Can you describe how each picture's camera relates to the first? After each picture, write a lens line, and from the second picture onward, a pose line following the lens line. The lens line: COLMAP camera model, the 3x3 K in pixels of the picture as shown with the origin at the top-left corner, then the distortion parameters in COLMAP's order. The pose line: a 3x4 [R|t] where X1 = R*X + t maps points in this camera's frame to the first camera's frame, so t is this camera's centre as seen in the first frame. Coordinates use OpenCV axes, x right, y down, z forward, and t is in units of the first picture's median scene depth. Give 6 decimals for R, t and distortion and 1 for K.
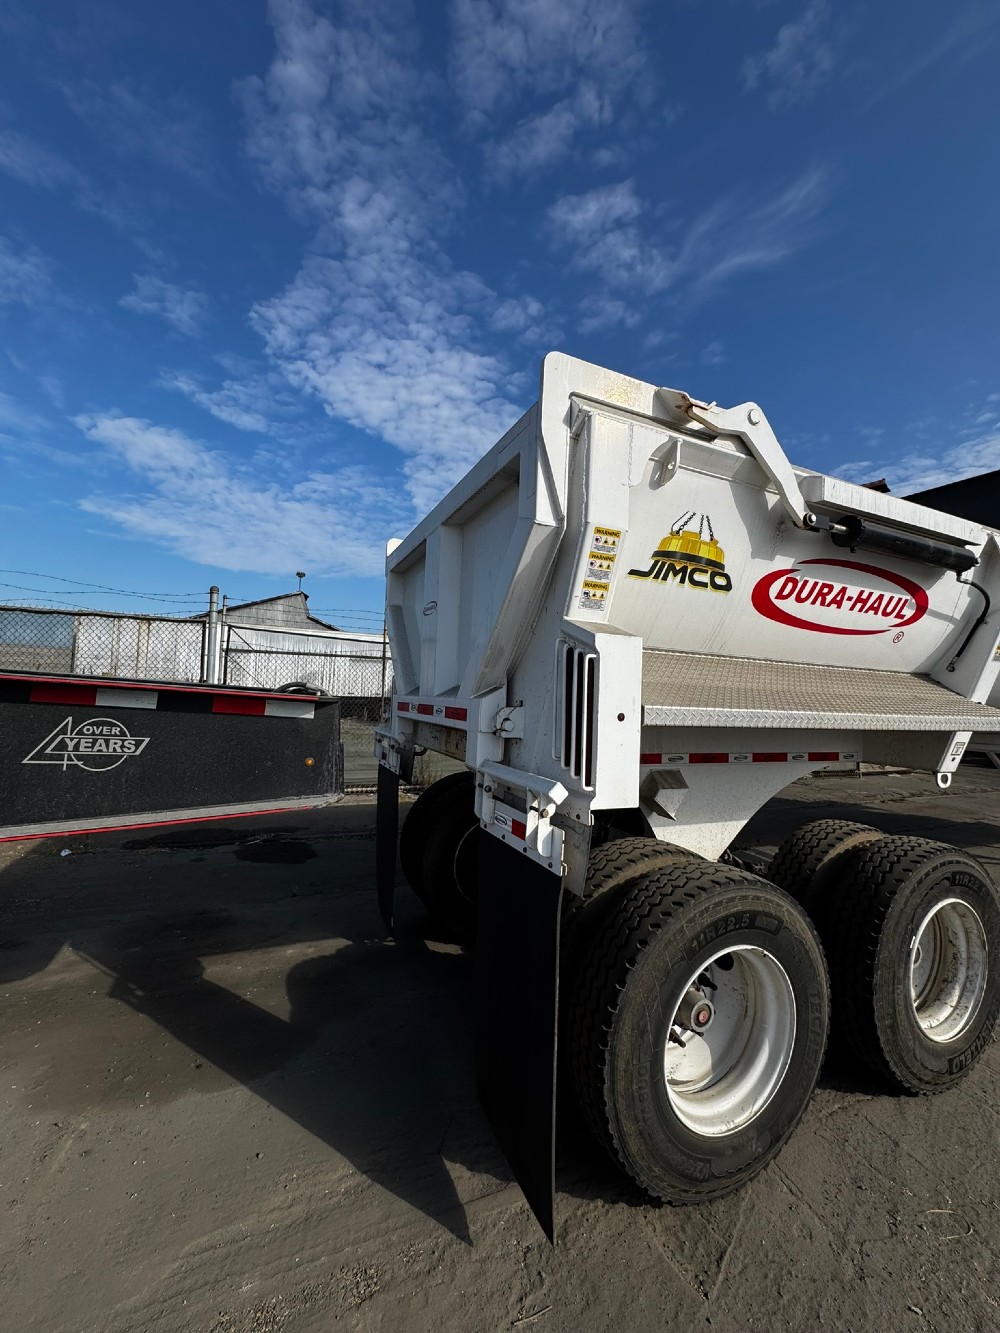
lens RADIAL K [[529.4, 0, 500.0], [0, 529.4, 666.5], [0, 0, 1]] dist [-0.002364, -0.000269]
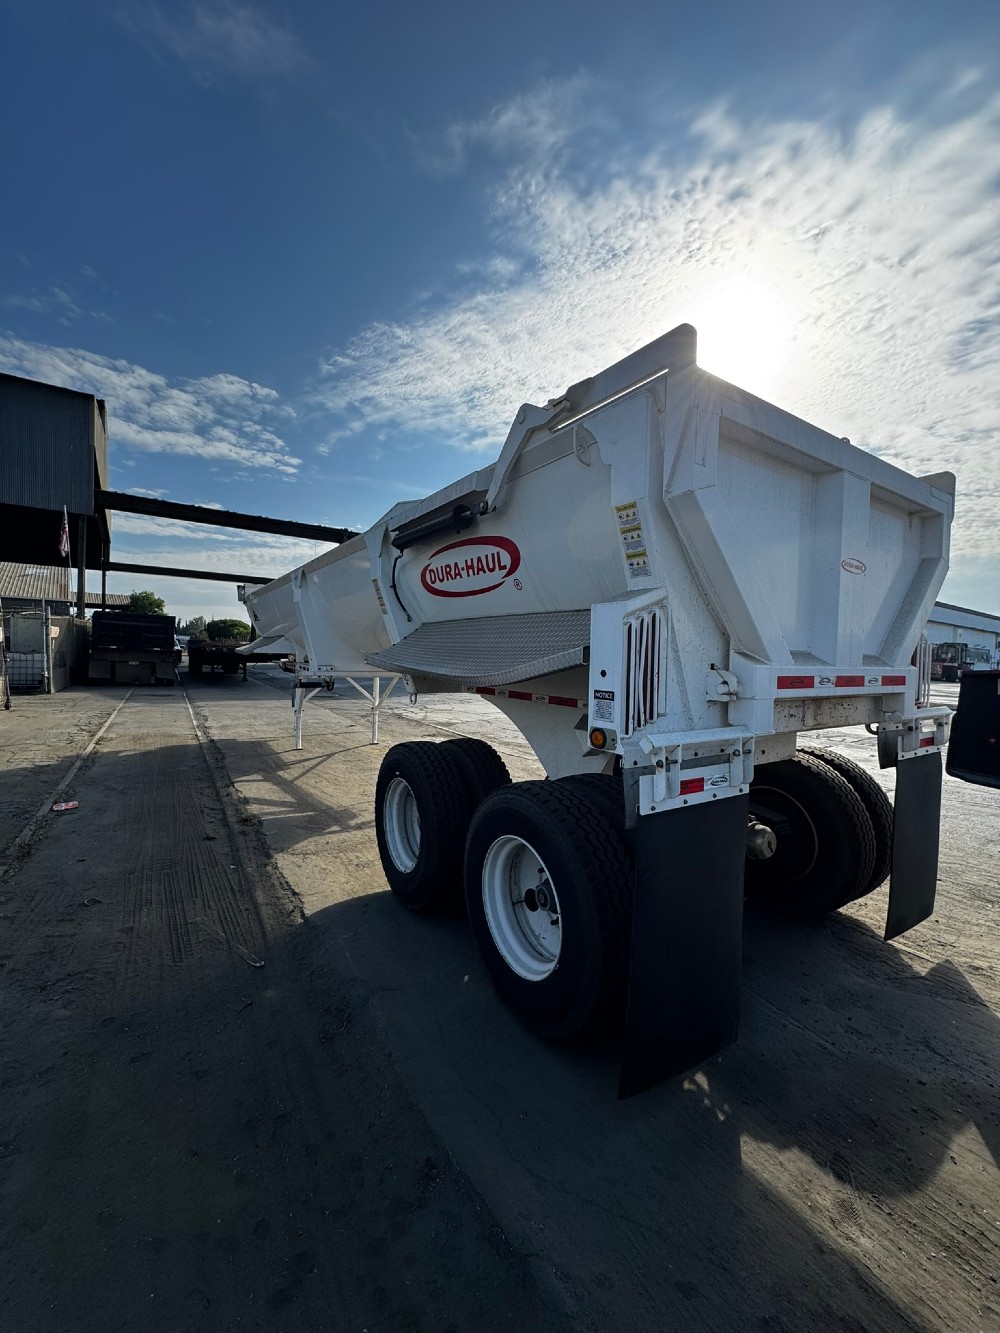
lens RADIAL K [[529.4, 0, 500.0], [0, 529.4, 666.5], [0, 0, 1]] dist [-0.002364, -0.000269]
pose [[0.166173, -0.011936, -0.986024, 1.990544], [0.027909, 0.999583, -0.007397, 0.129400], [0.985702, -0.026290, 0.166437, 0.867916]]
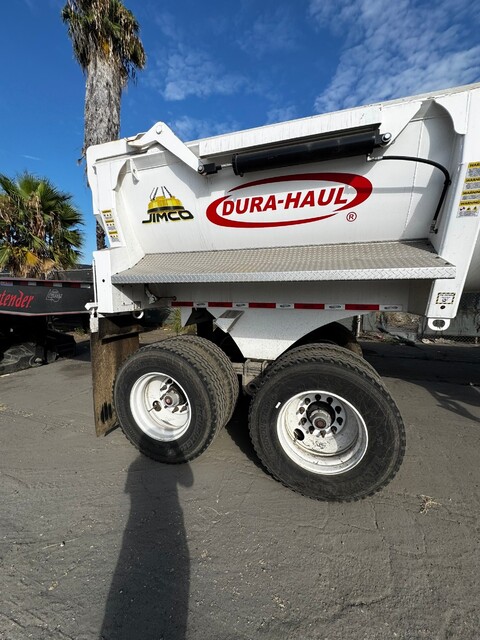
lens RADIAL K [[254.2, 0, 240.0], [0, 254.2, 320.0], [0, 0, 1]] dist [-0.002364, -0.000269]
pose [[0.738327, 0.034003, -0.673585, 1.102324], [0.069429, 0.989590, 0.126057, 0.119803], [0.670859, -0.139838, 0.728281, 0.312478]]
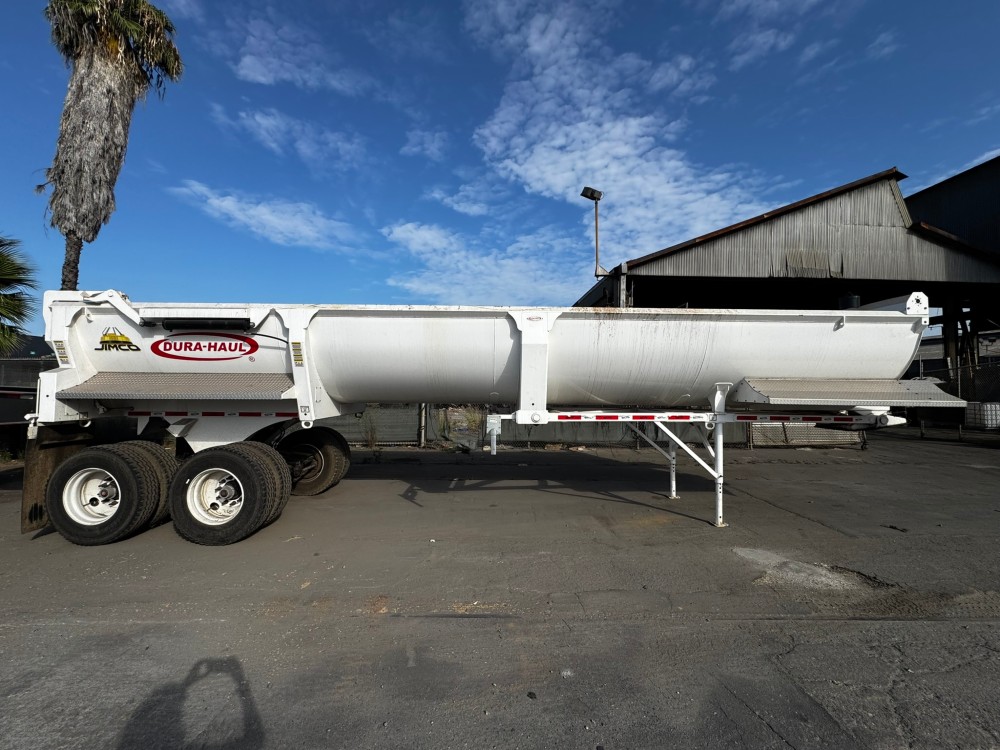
lens RADIAL K [[397.1, 0, 499.5], [0, 397.1, 373.0], [0, 0, 1]] dist [-0.002364, -0.000269]
pose [[0.919660, -0.050992, -0.389390, 2.635460], [0.053032, 0.998578, -0.005516, 0.076534], [0.389118, -0.015577, 0.921056, -0.162085]]
